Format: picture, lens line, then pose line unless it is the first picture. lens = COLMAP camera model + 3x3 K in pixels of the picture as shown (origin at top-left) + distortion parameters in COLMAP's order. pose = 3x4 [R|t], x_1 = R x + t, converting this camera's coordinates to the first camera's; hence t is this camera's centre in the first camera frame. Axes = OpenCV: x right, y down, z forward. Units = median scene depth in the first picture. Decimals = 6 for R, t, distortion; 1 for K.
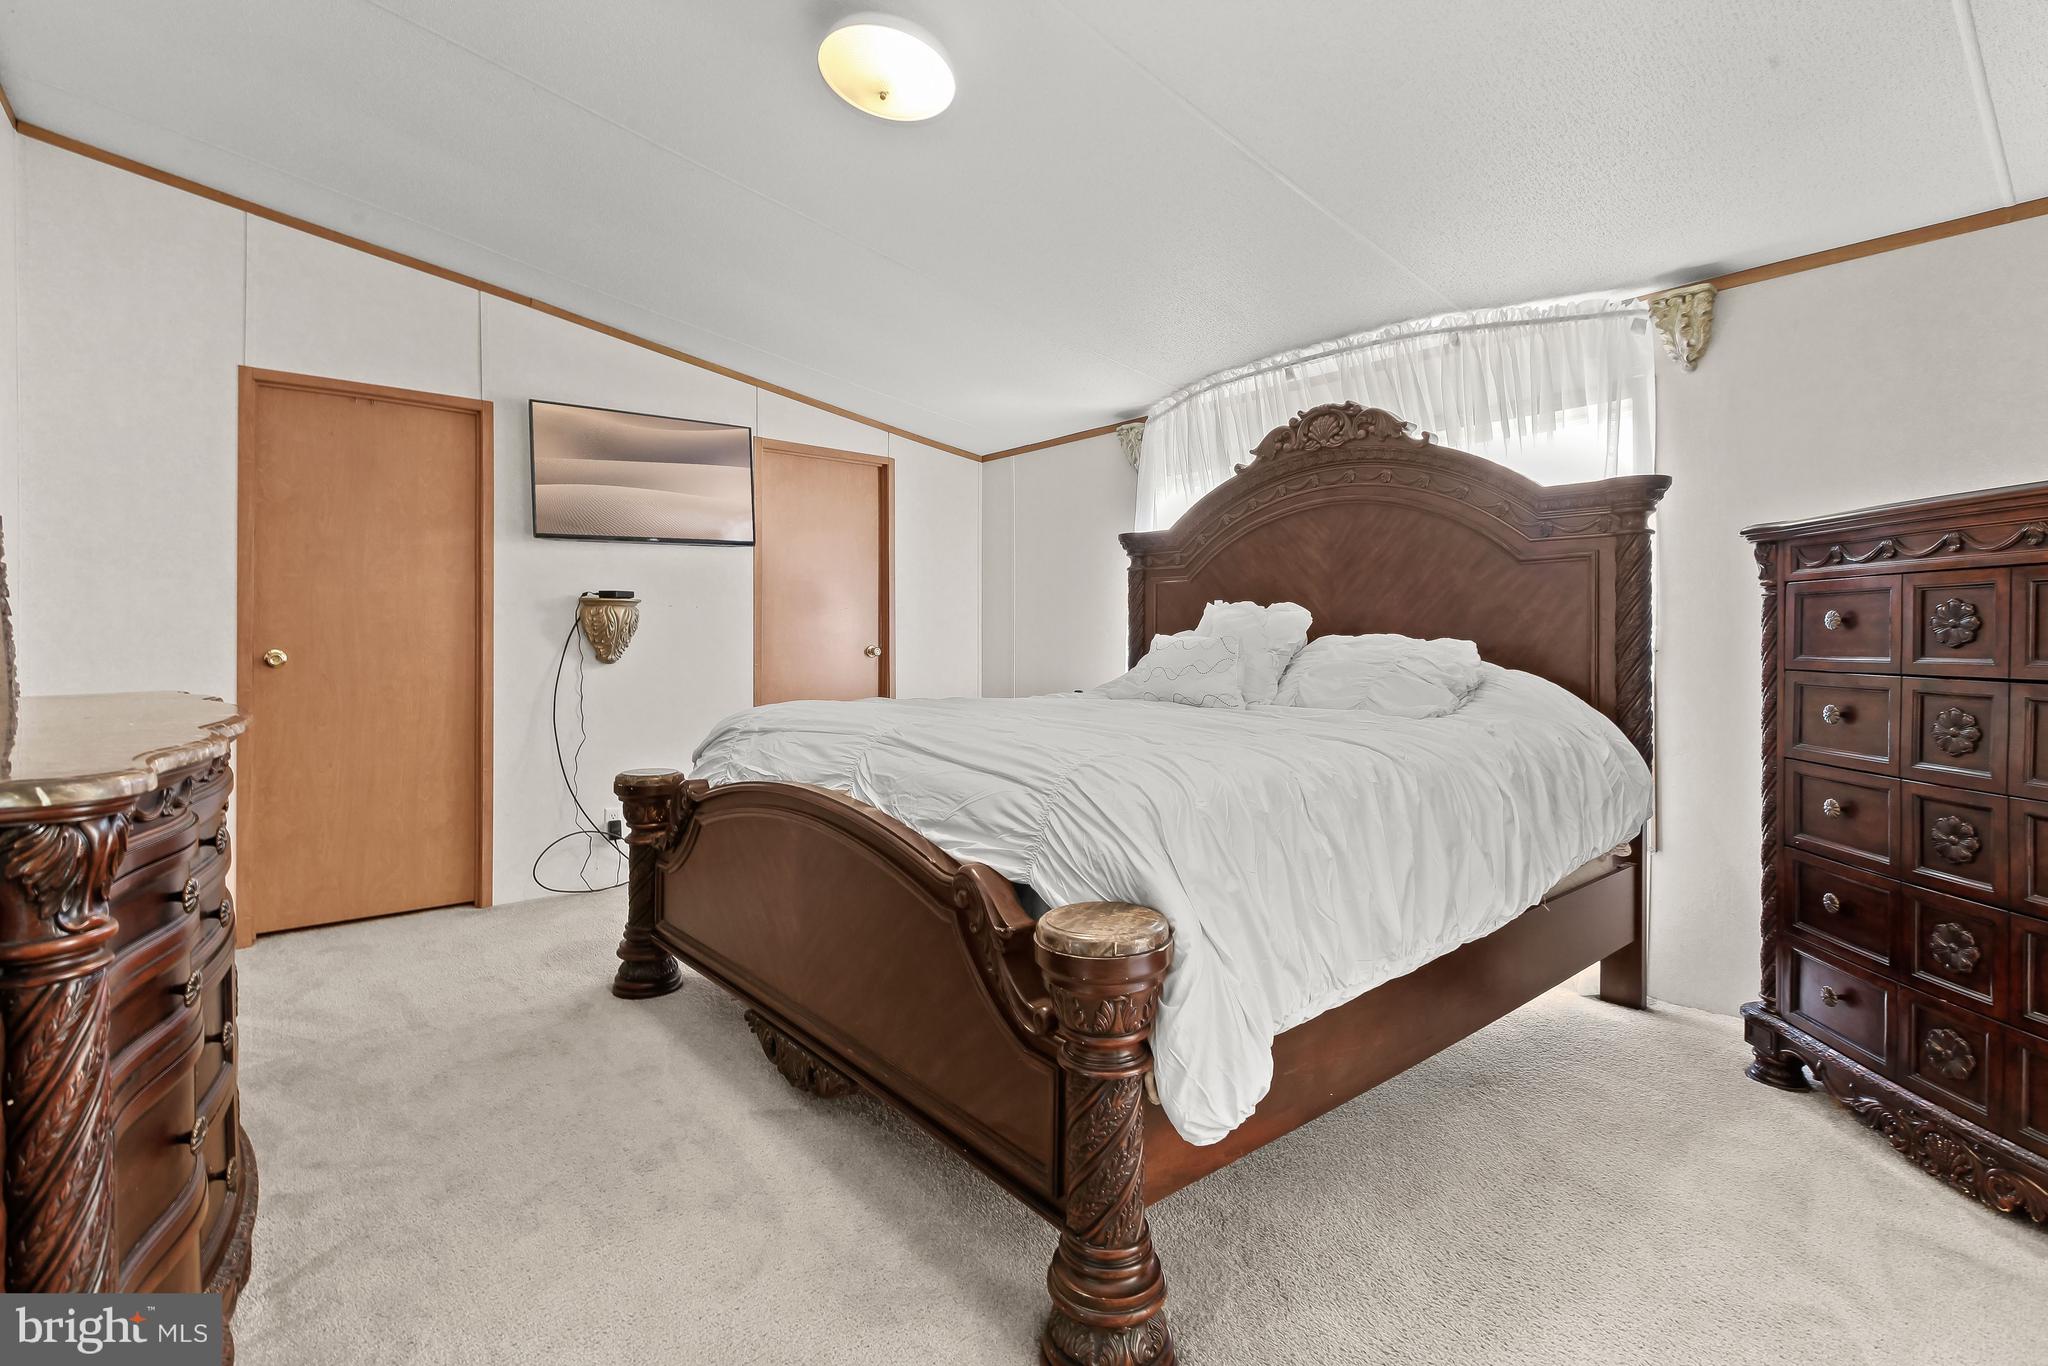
lens RADIAL K [[940.5, 0, 1013.9], [0, 940.5, 658.1], [0, 0, 1]] dist [0.002537, 0.000477]
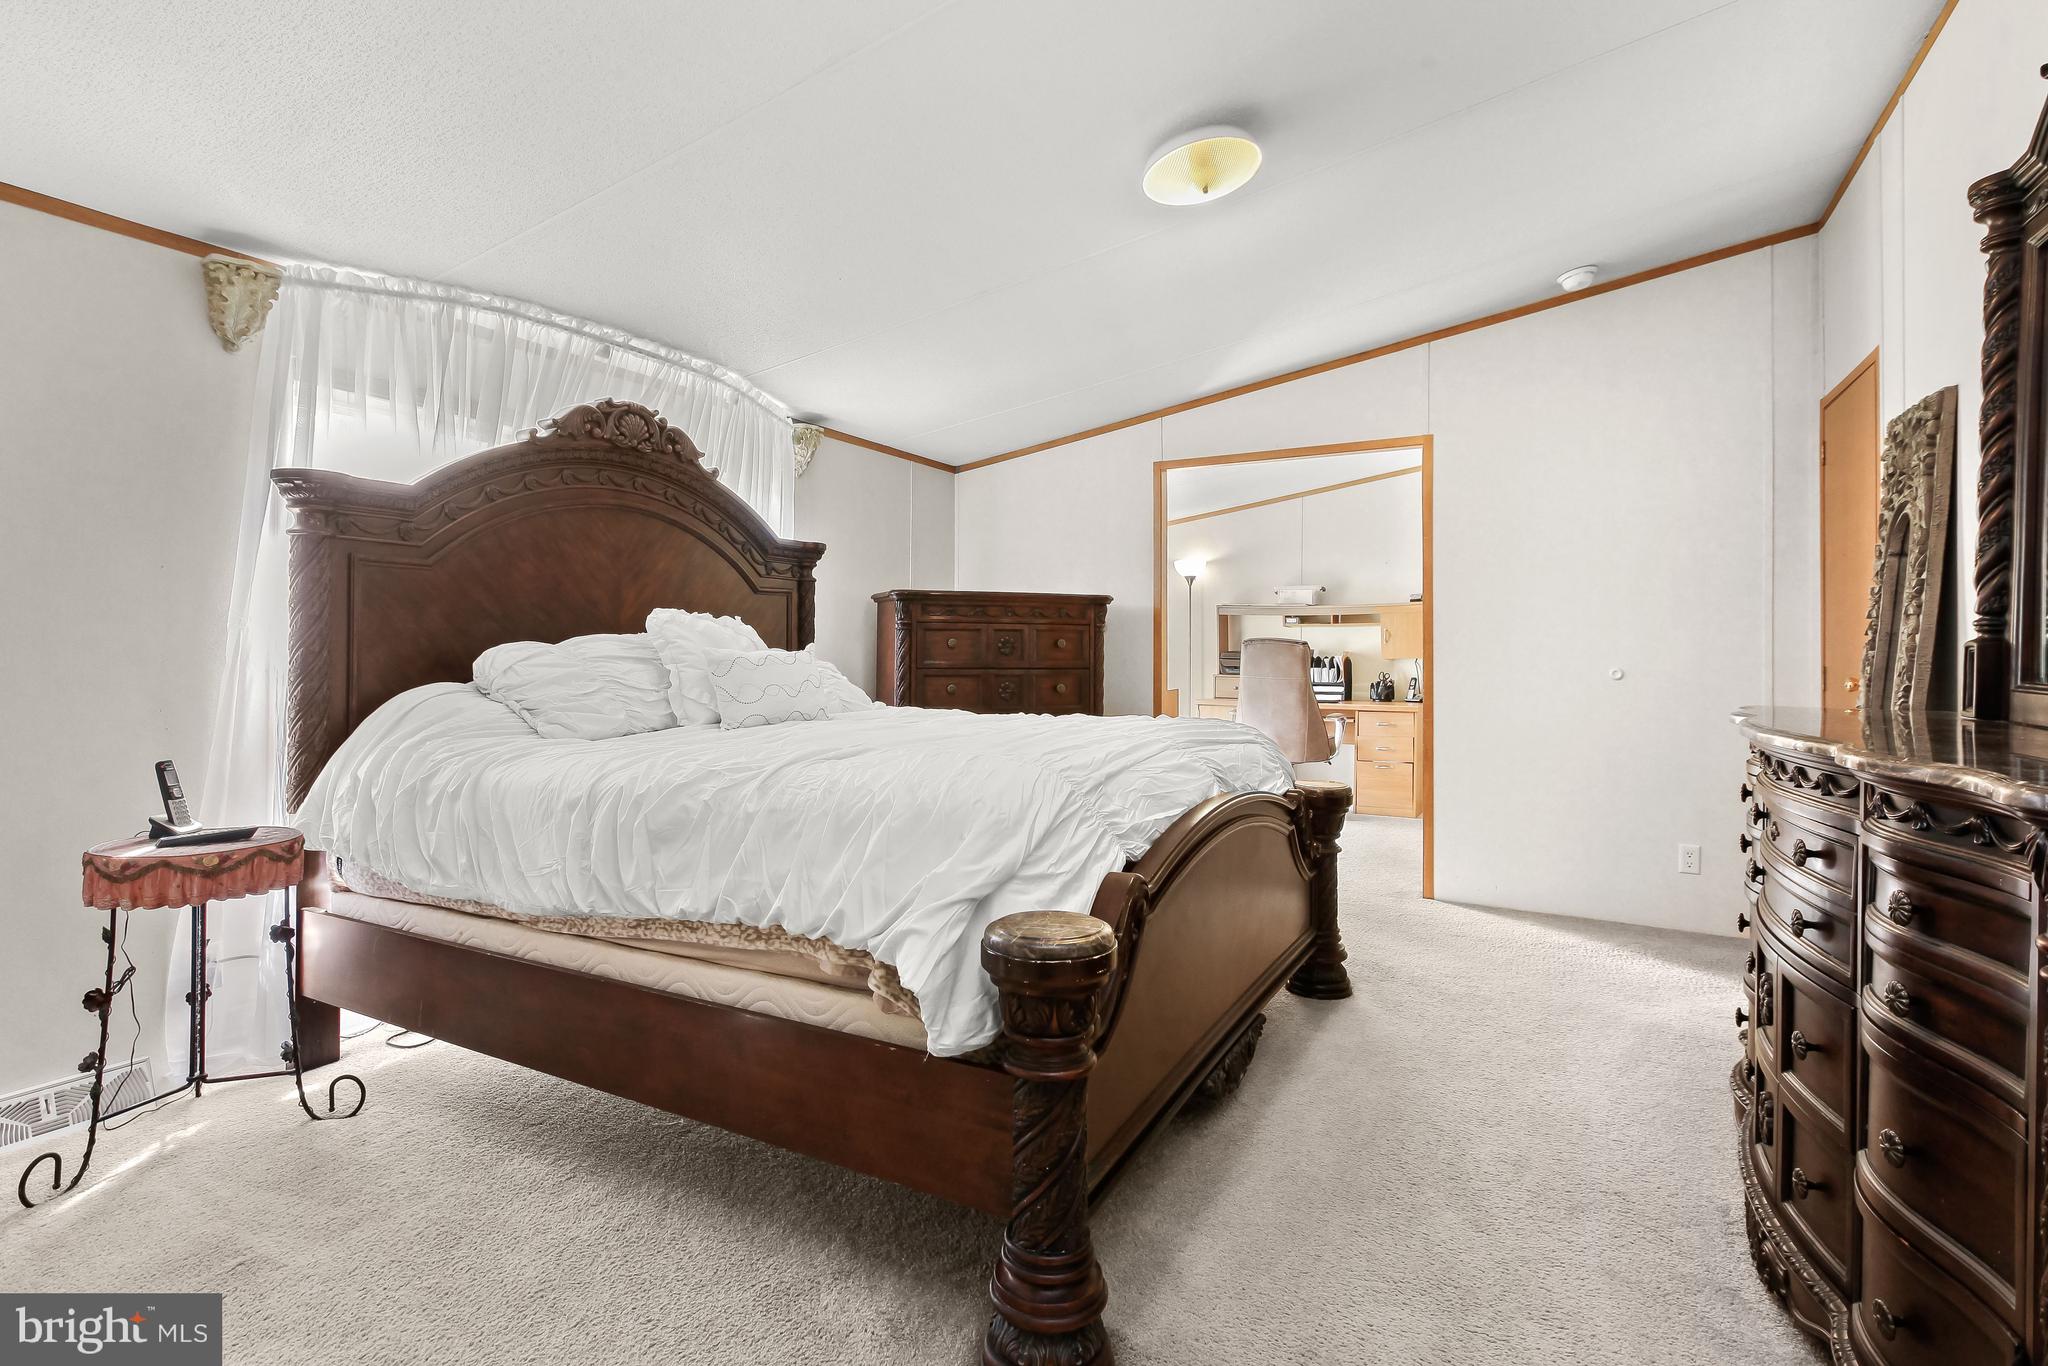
lens RADIAL K [[940.5, 0, 1013.9], [0, 940.5, 658.1], [0, 0, 1]] dist [0.002537, 0.000477]
pose [[-0.342201, -0.014736, 0.939511, -0.637006], [0.017182, 0.999612, 0.021937, -0.026500], [-0.939470, 0.023649, -0.341815, 0.899707]]
